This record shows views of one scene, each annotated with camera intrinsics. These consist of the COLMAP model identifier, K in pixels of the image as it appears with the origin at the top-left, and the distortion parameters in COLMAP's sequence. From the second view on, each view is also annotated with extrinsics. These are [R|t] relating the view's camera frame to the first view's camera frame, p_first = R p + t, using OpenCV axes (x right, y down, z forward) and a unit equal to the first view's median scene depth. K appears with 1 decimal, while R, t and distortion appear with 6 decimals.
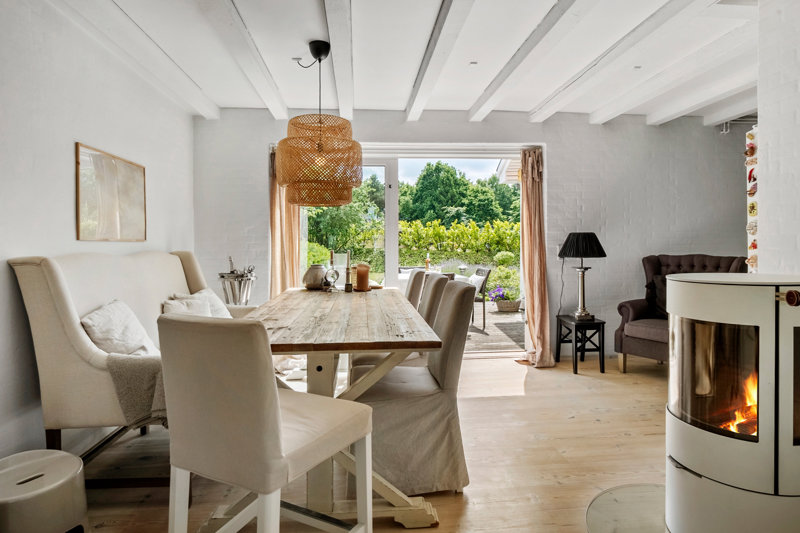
lens RADIAL K [[420.0, 0, 380.6], [0, 420.0, 251.4], [0, 0, 1]] dist [-0.020245, -0.001127]
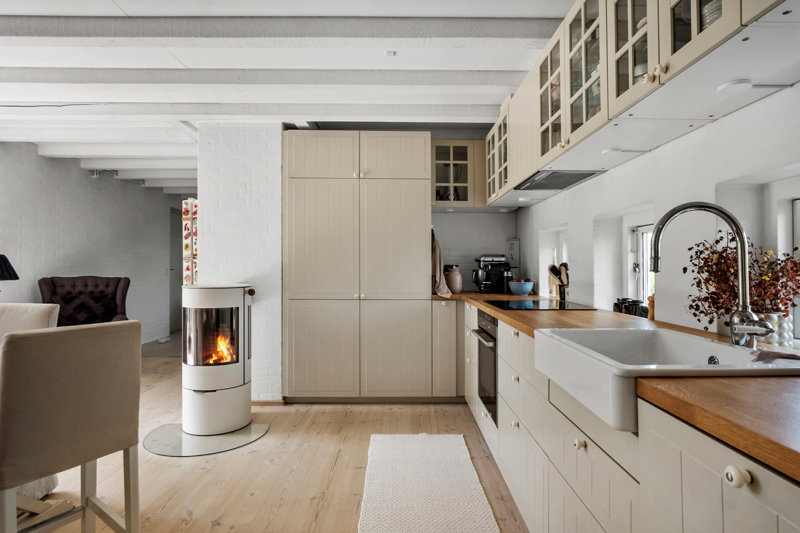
lens RADIAL K [[420.0, 0, 400.5], [0, 420.0, 266.6], [0, 0, 1]] dist [-0.020245, -0.001127]
pose [[0.075850, 0.010403, 0.997065, -0.491827], [0.010052, 0.999887, -0.011197, 0.003437], [-0.997069, 0.010872, 0.075737, -0.000894]]
